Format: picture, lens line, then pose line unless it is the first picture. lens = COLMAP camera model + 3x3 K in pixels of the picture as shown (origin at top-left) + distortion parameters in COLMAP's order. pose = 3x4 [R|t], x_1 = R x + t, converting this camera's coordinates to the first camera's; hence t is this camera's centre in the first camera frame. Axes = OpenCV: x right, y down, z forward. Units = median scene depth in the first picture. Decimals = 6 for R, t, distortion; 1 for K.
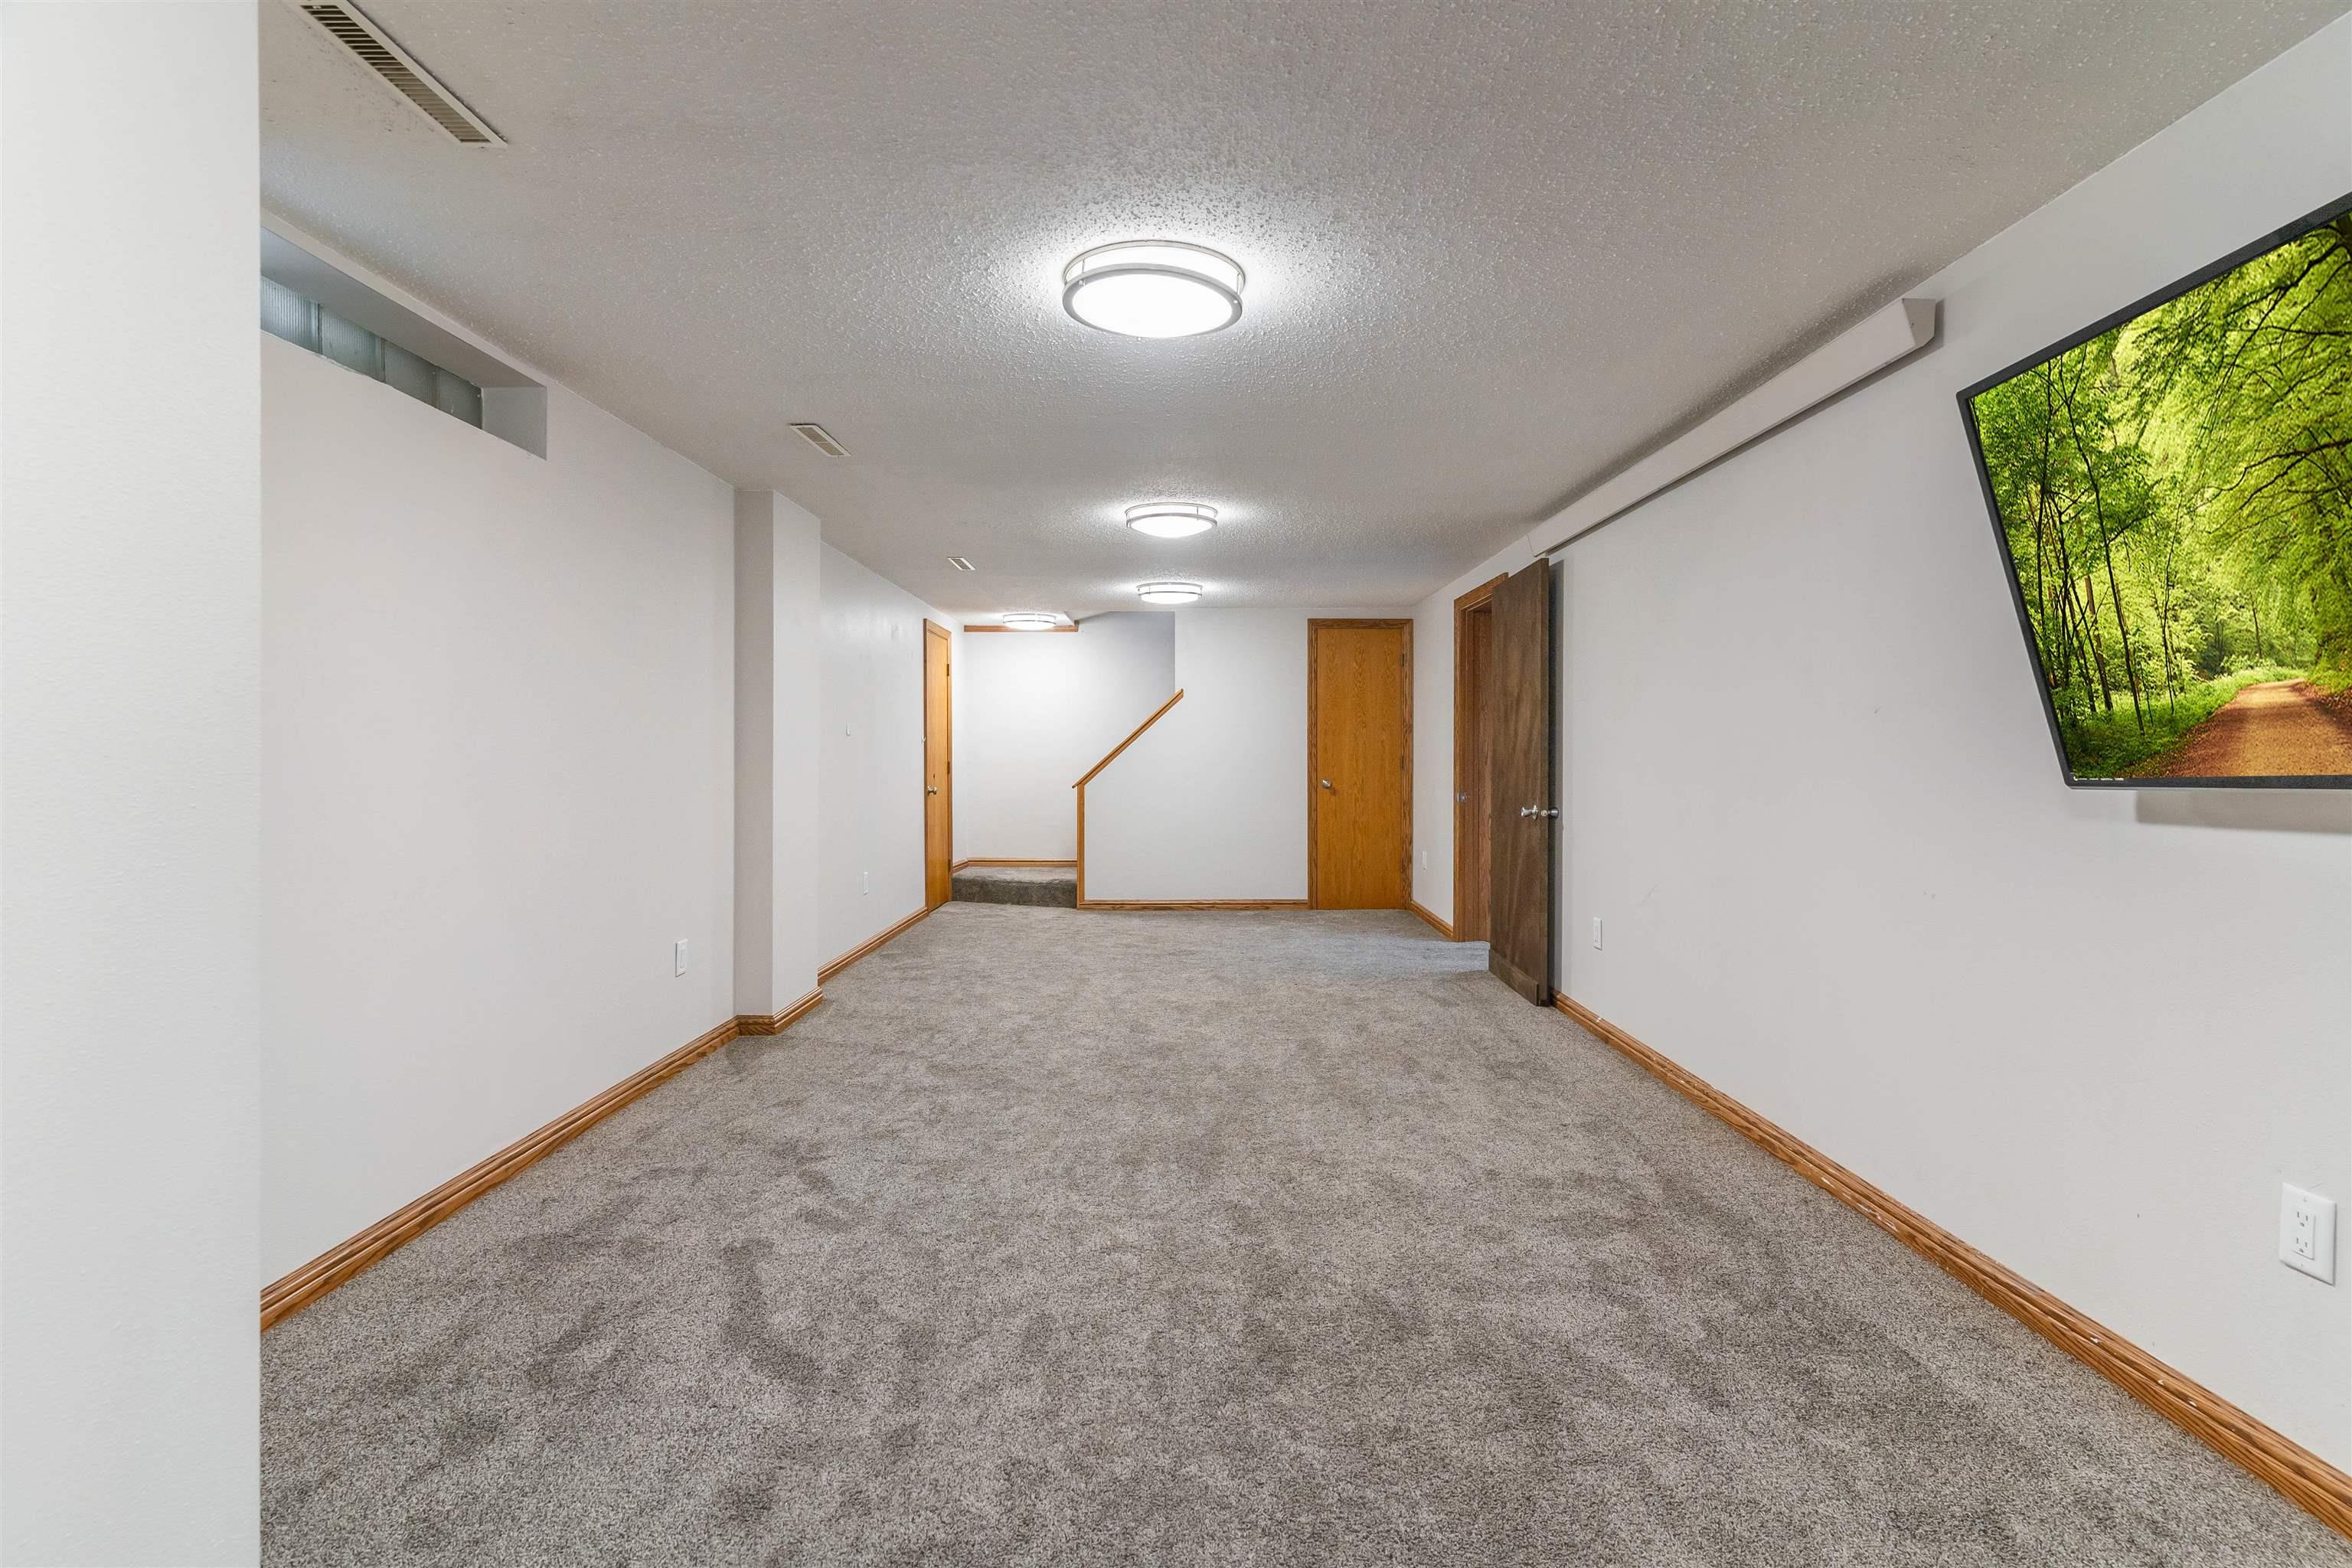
lens RADIAL K [[1161.6, 0, 1176.0], [0, 1161.6, 784.0], [0, 0, 1]] dist [0.000644, 0.000153]
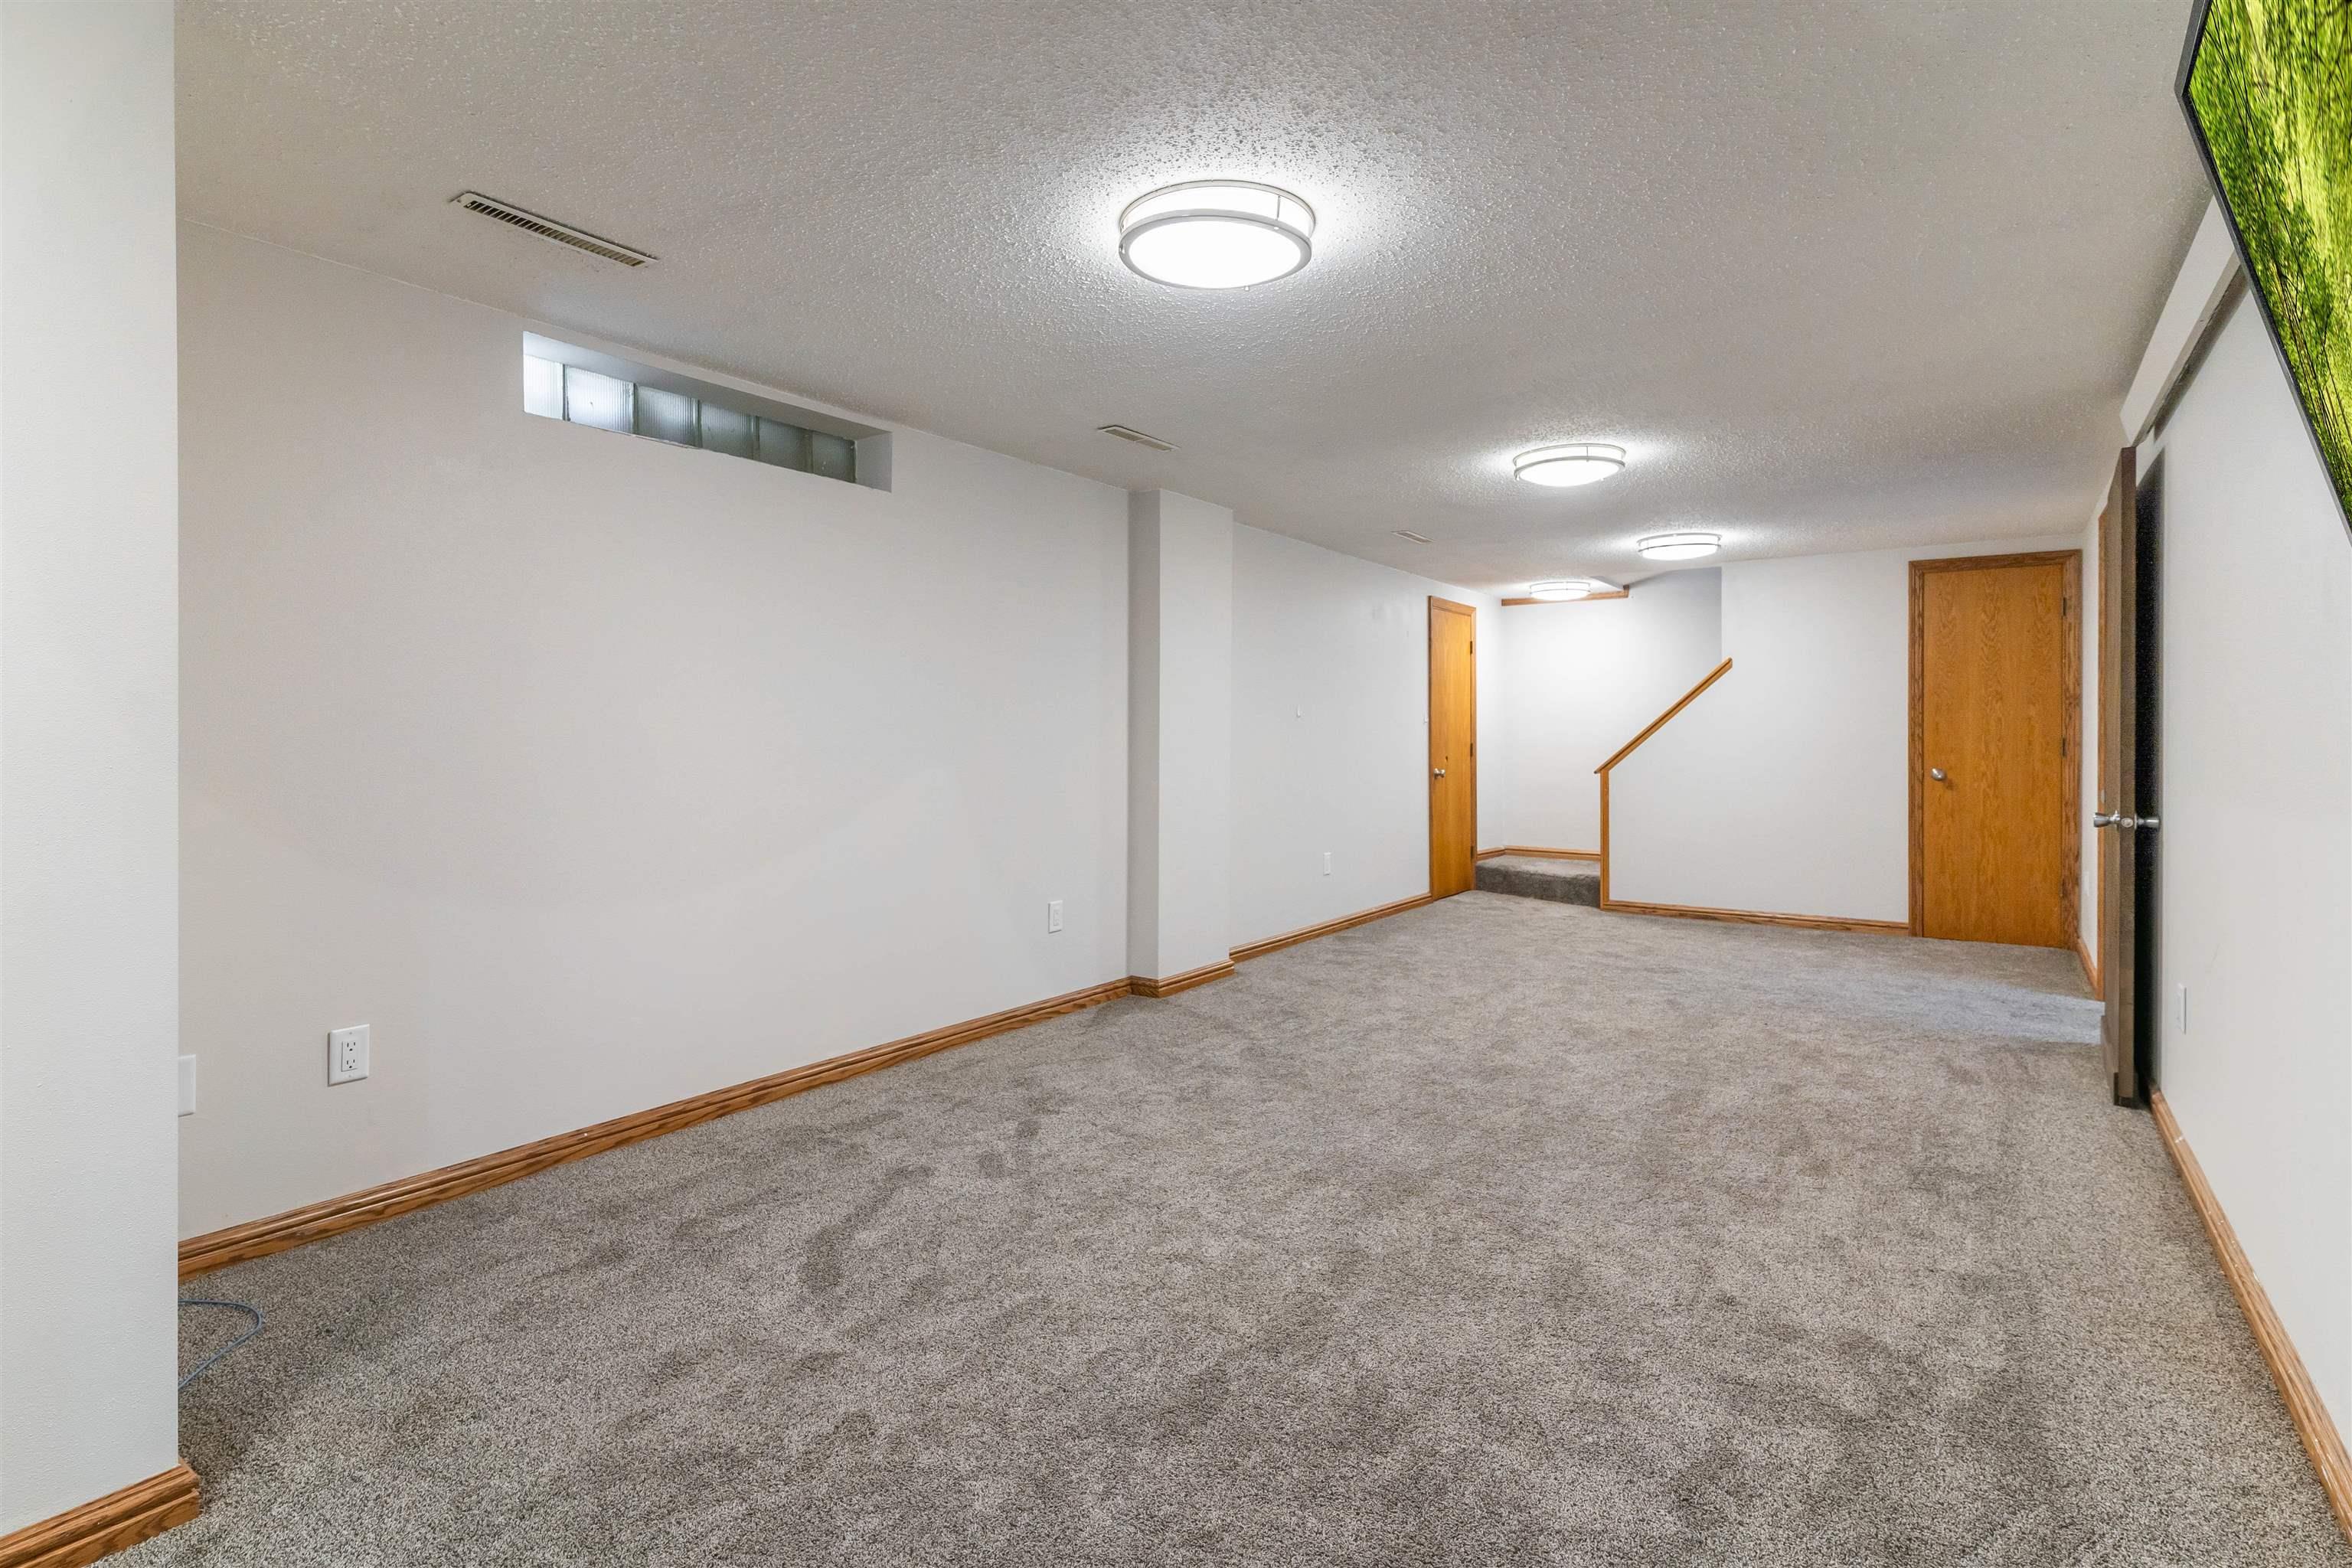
lens RADIAL K [[1177.5, 0, 1175.8], [0, 1177.5, 755.2], [0, 0, 1]] dist [0.001708, 0.000012]
pose [[0.812926, 0.010274, -0.582277, 0.376395], [-0.015614, 0.999869, -0.004157, -0.003926], [0.582158, 0.012471, 0.812980, 0.160948]]
